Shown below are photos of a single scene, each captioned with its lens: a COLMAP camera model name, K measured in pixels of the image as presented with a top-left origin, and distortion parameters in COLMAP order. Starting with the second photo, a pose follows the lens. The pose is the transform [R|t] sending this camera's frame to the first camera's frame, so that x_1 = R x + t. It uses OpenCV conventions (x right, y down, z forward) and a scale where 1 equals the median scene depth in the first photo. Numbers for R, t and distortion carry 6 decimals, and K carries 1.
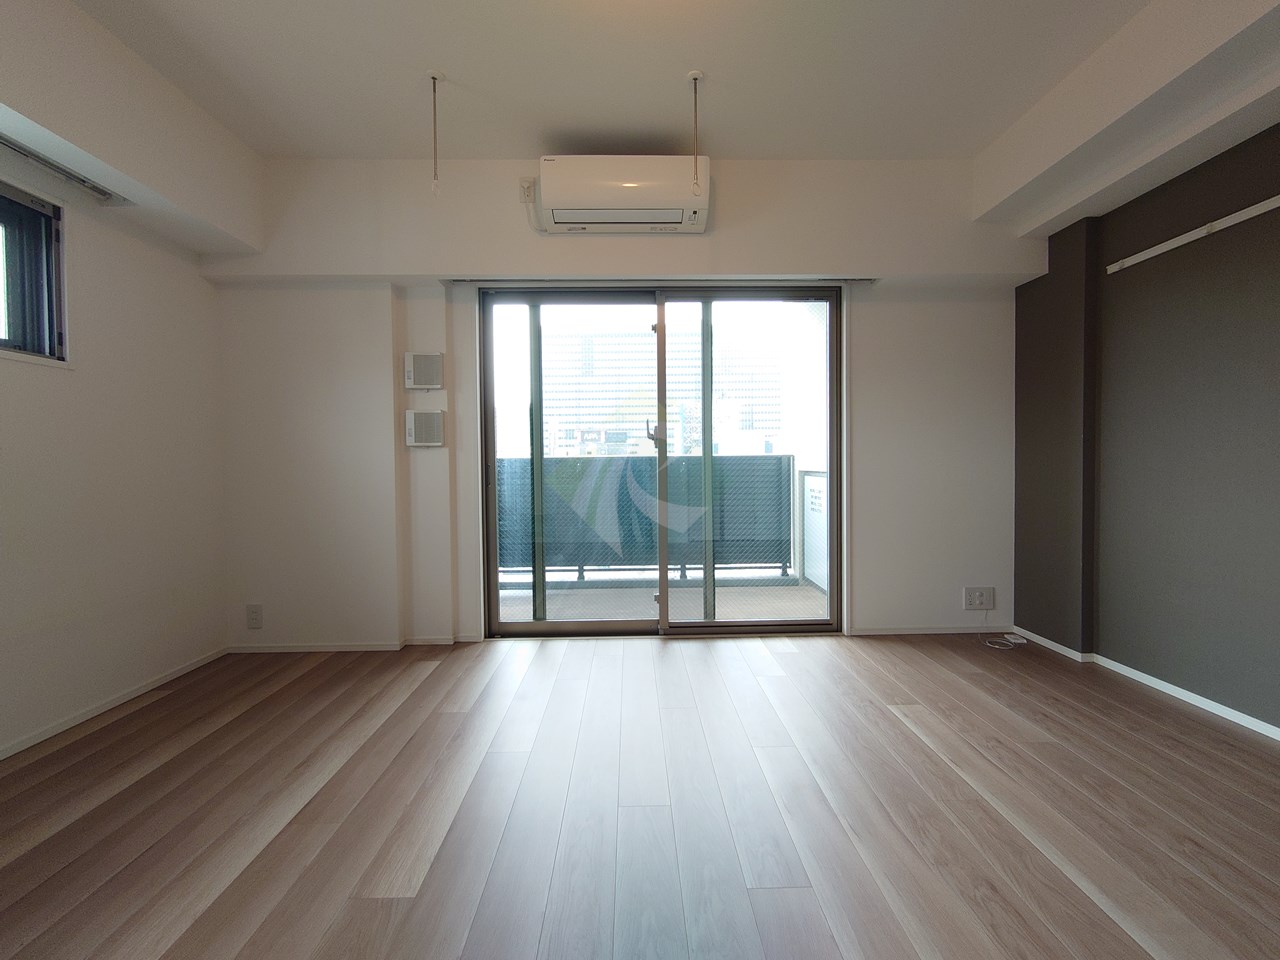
lens RADIAL K [[552.8, 0, 641.2], [0, 552.8, 477.8], [0, 0, 1]] dist [0.000179, 0.000600]
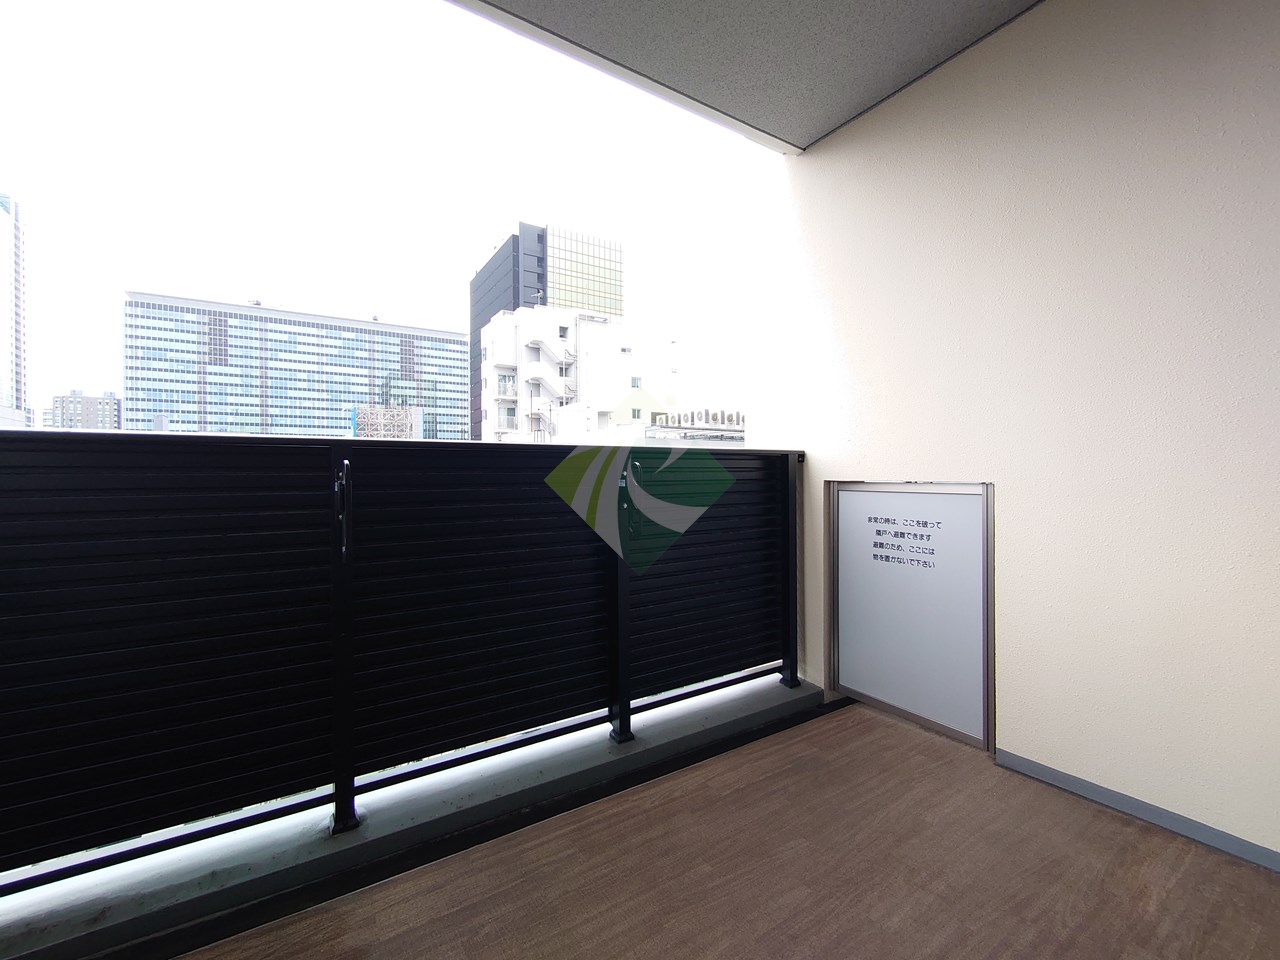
lens RADIAL K [[552.8, 0, 639.0], [0, 552.8, 479.9], [0, 0, 1]] dist [0.000179, 0.000600]
pose [[0.849605, 0.009137, 0.527340, -0.133996], [0.001443, 0.999806, -0.019649, -0.003692], [-0.527417, 0.017455, 0.849427, 0.642963]]
